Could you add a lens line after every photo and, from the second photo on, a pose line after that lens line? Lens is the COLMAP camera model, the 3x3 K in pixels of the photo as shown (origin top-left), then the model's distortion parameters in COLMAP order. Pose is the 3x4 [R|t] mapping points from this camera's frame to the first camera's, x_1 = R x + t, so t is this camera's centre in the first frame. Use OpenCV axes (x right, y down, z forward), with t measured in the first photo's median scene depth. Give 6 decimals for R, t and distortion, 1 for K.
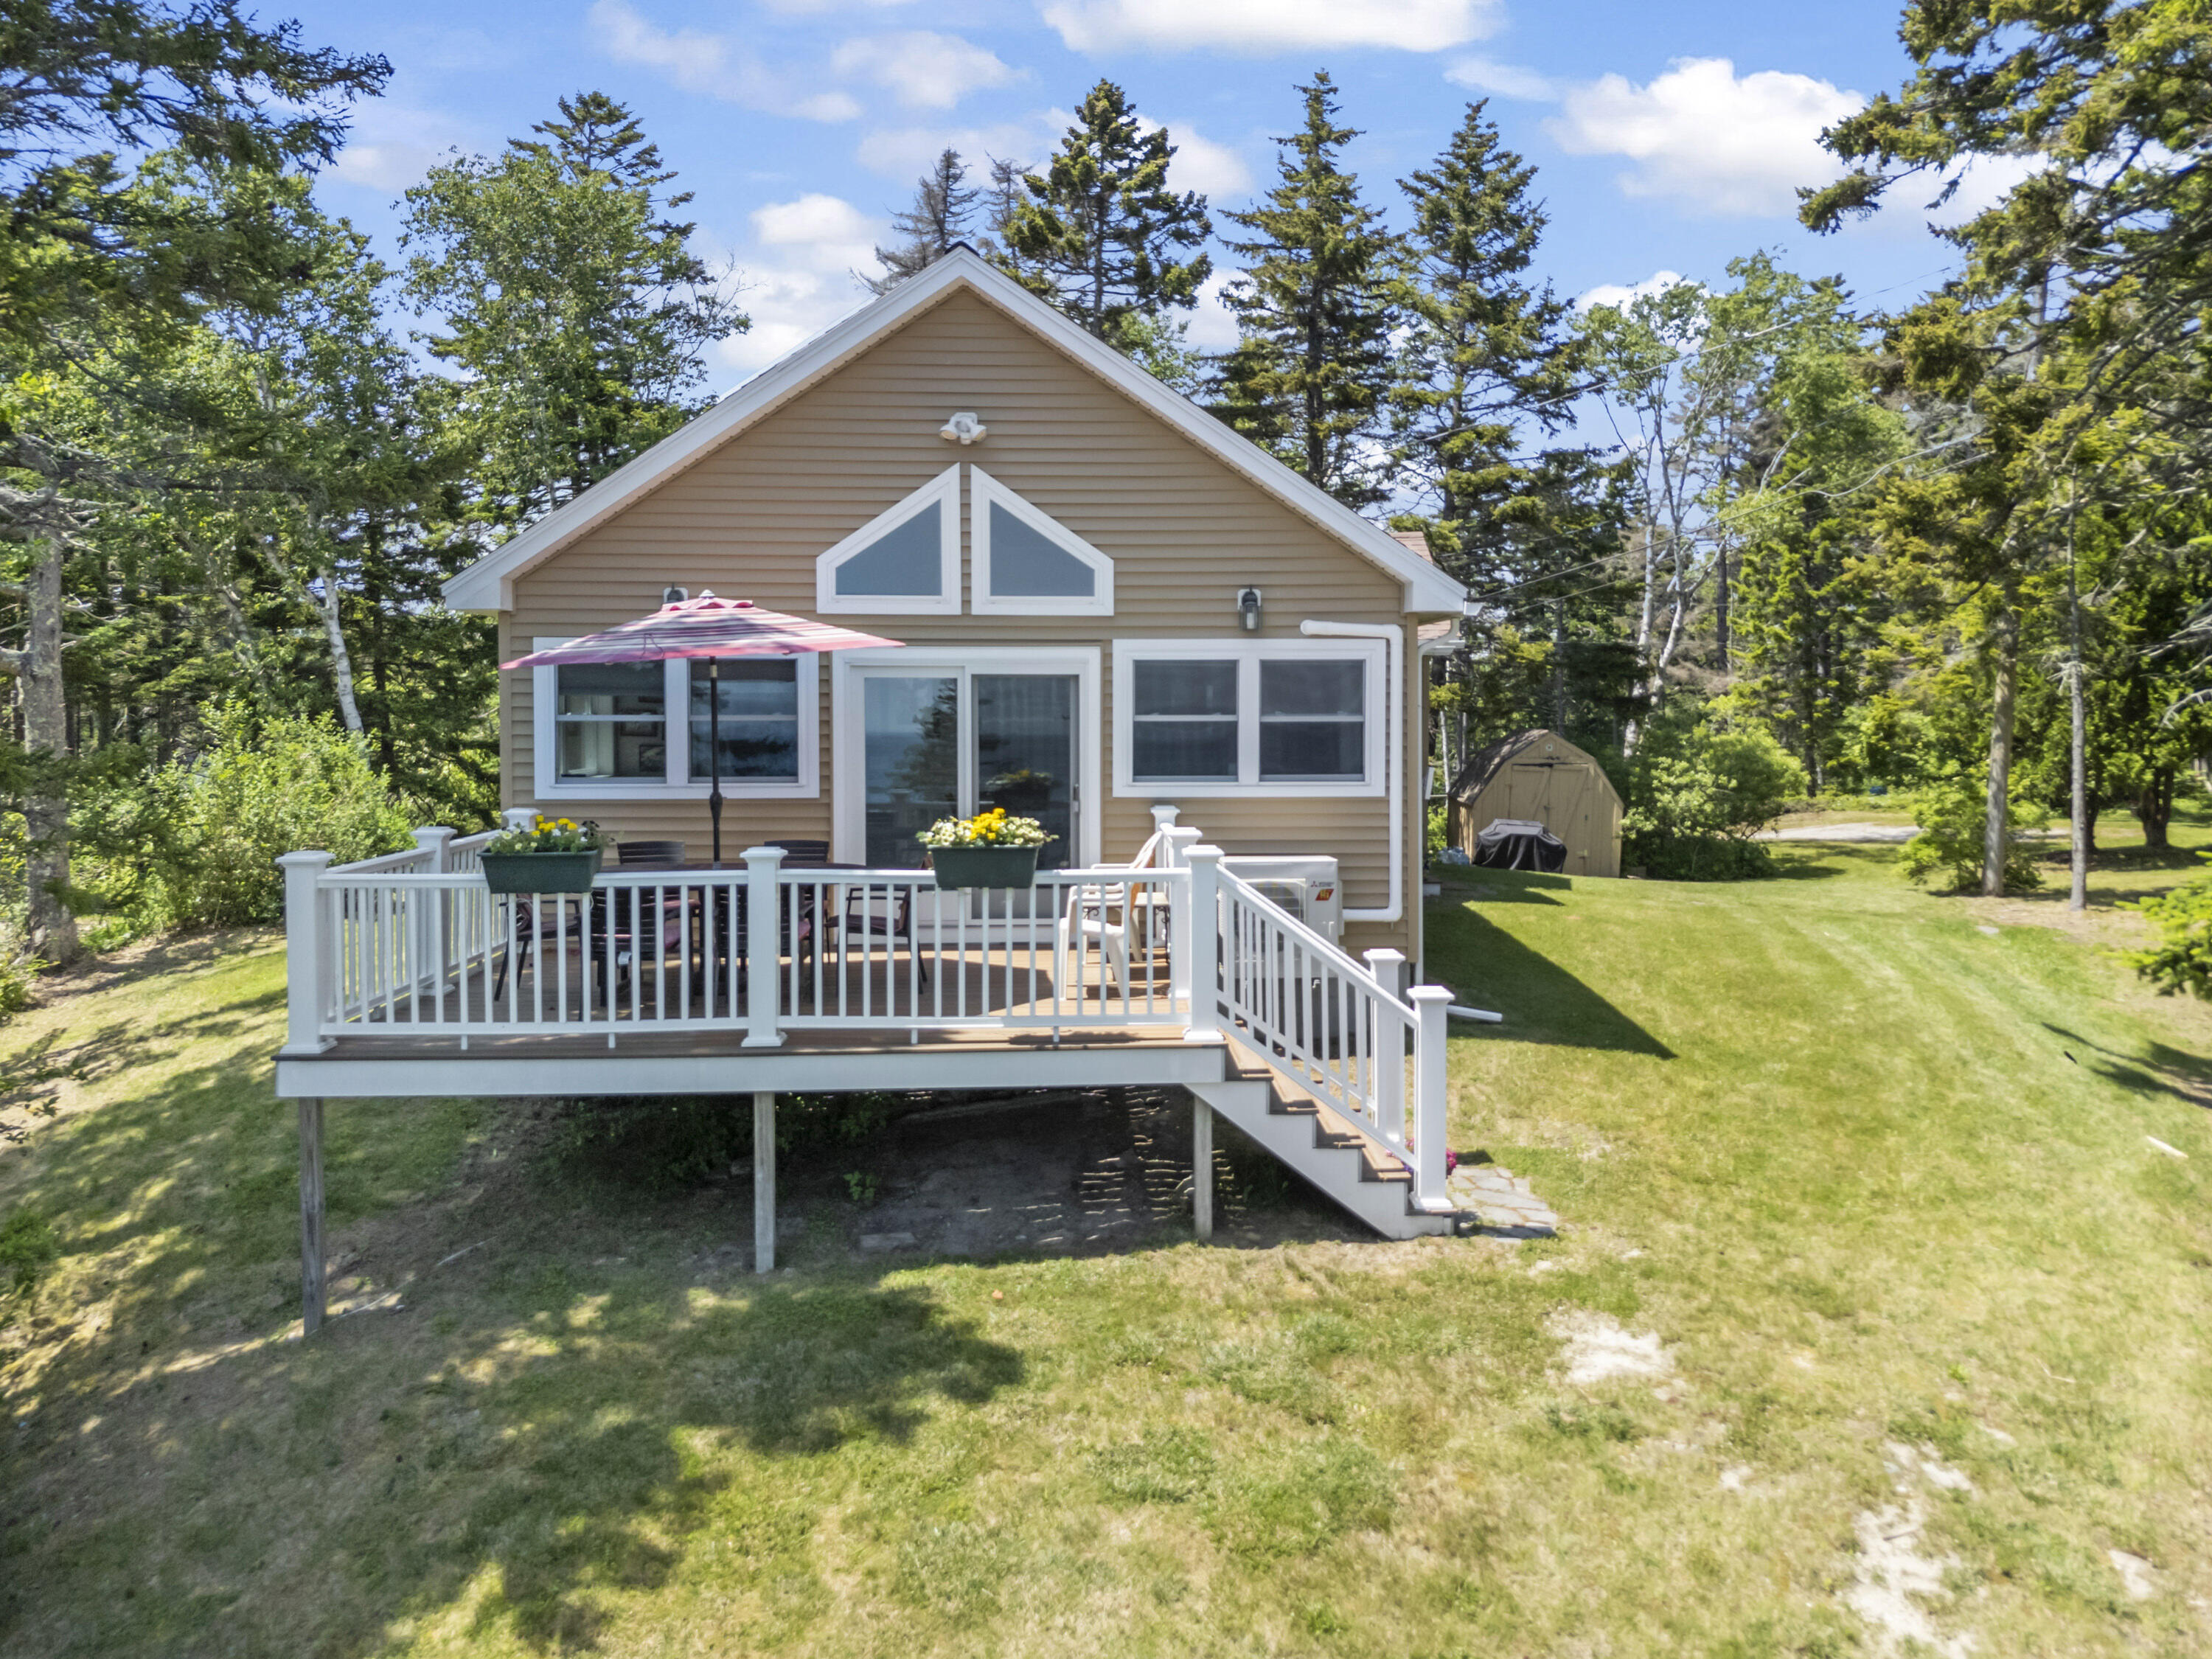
lens RADIAL K [[1659.4, 0, 1125.6], [0, 1659.4, 747.6], [0, 0, 1]] dist [0.041996, -0.000122]
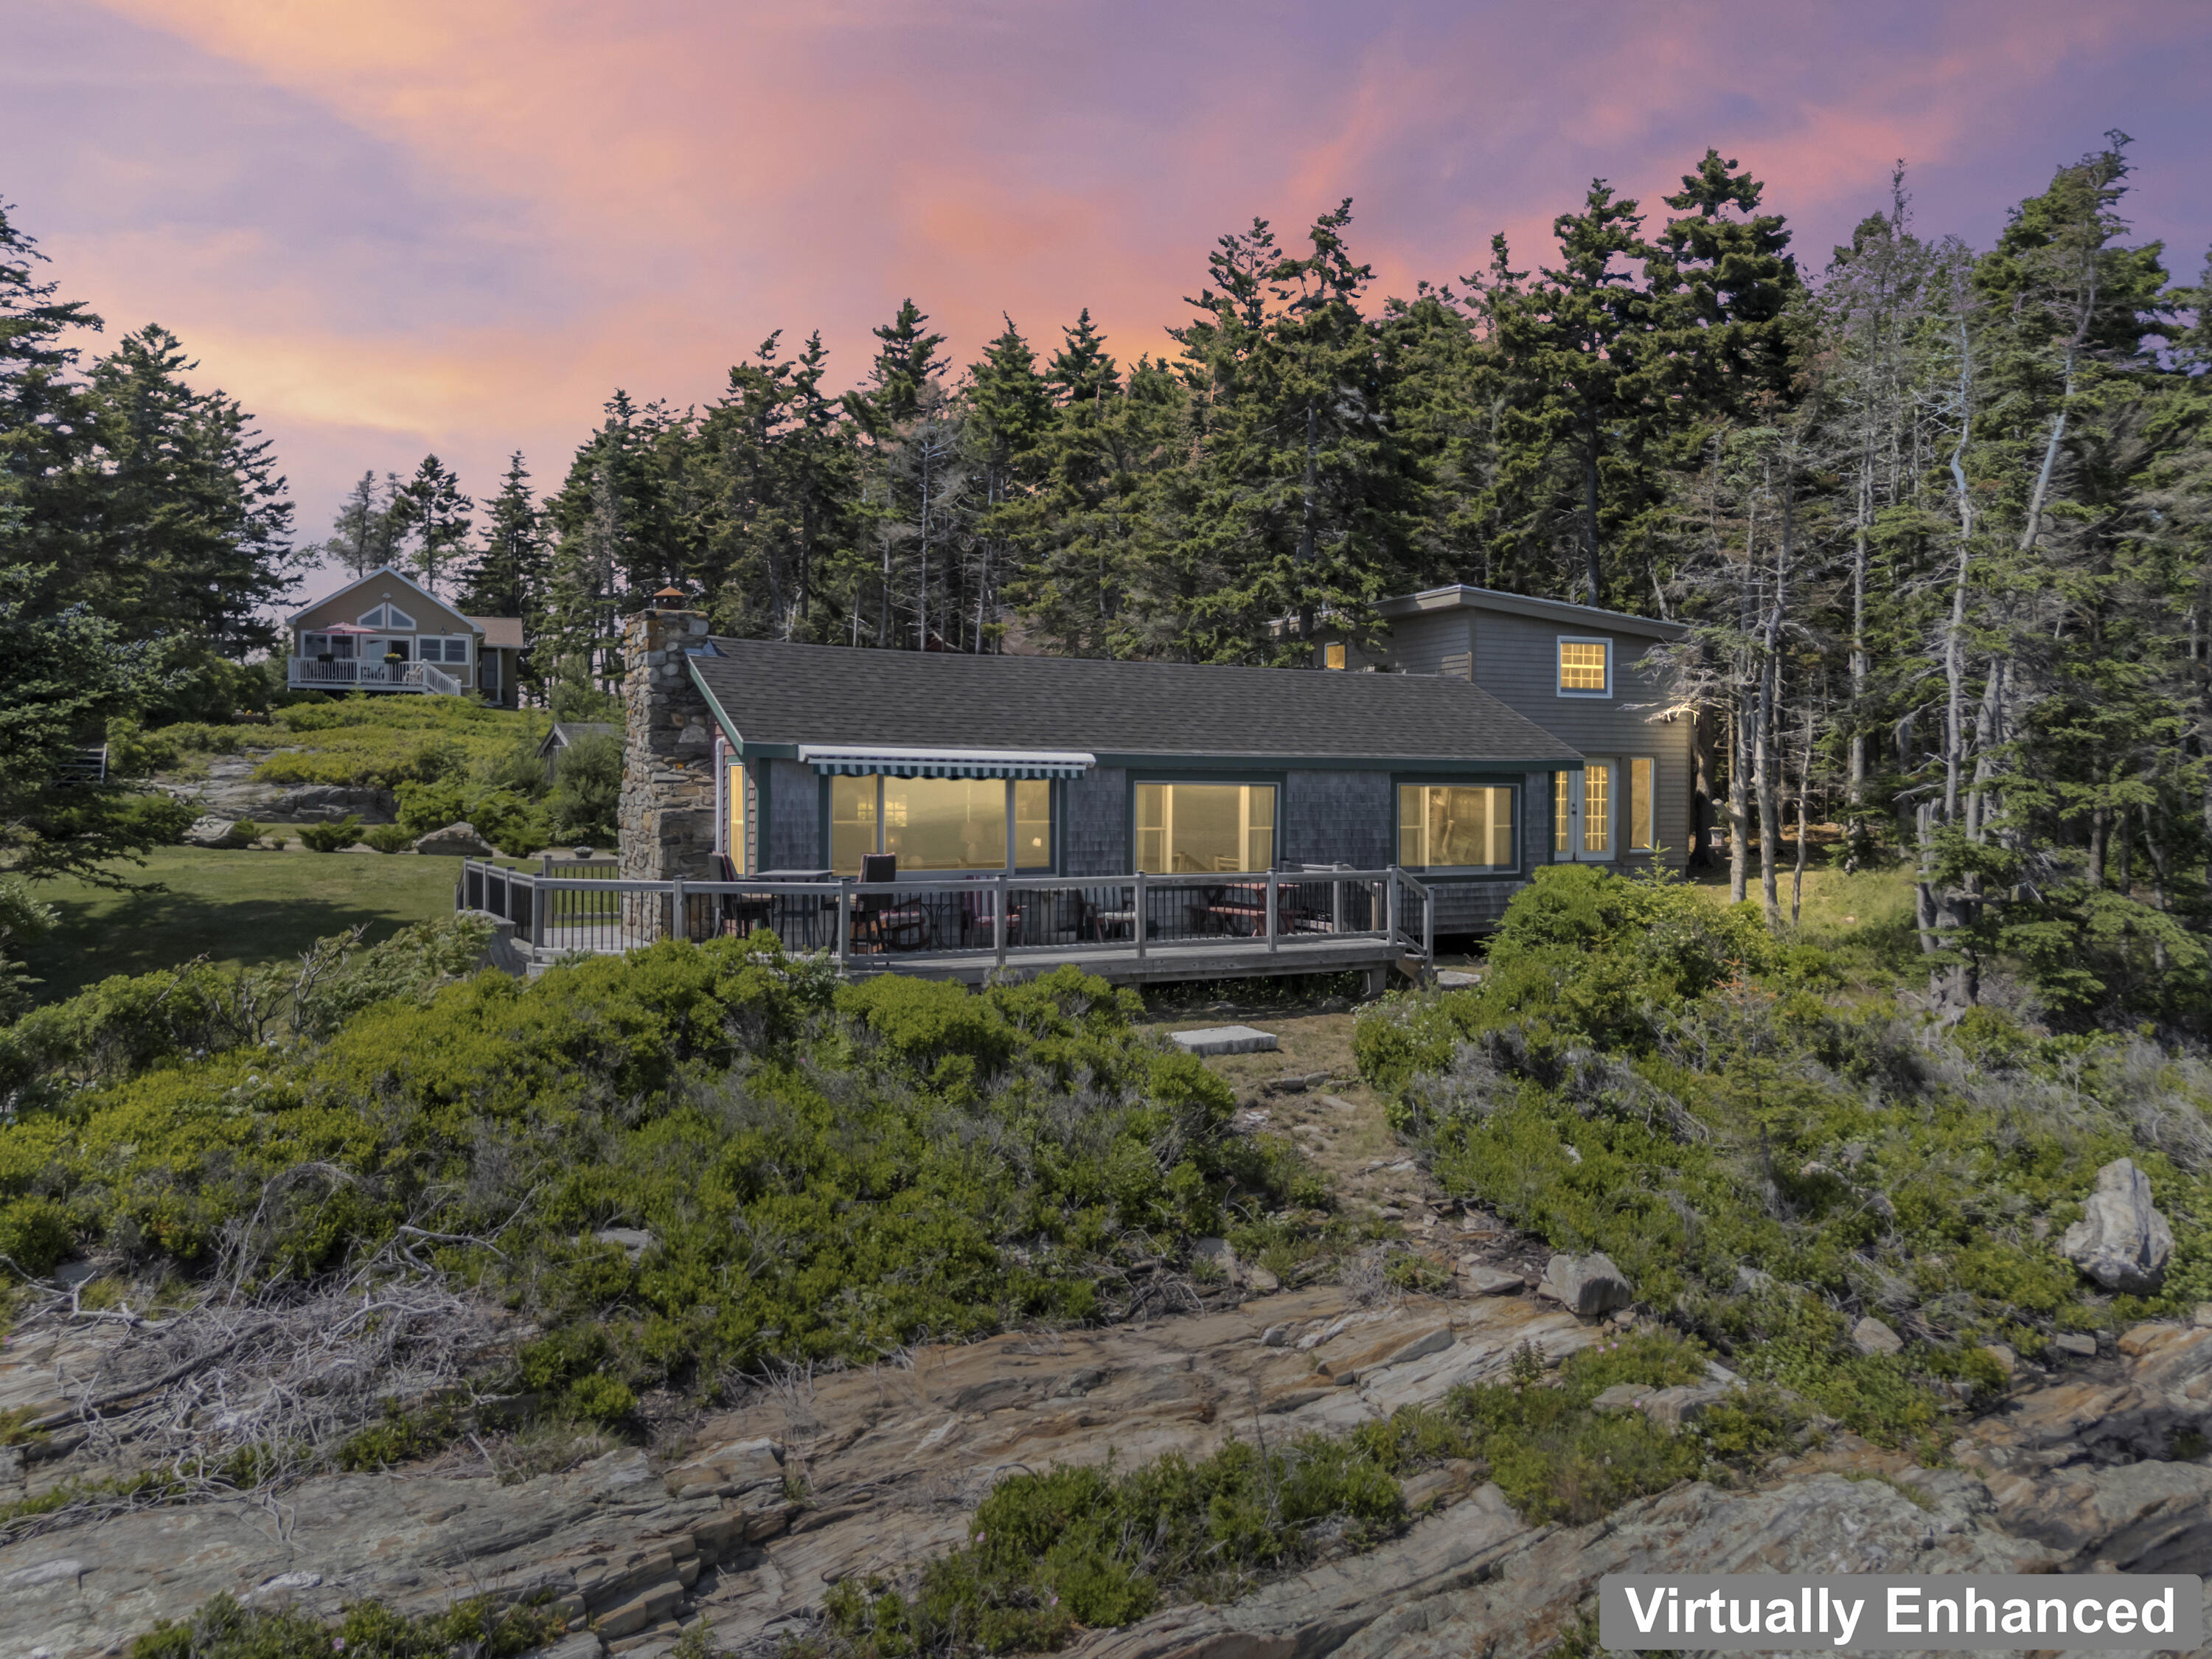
lens RADIAL K [[1639.1, 0, 1106.6], [0, 1639.1, 817.3], [0, 0, 1]] dist [0.027549, 0.001578]
pose [[0.941962, 0.004815, 0.335684, 0.275738], [-0.001185, 0.999939, -0.011015, 0.516693], [-0.335717, 0.009978, 0.941910, -4.250377]]
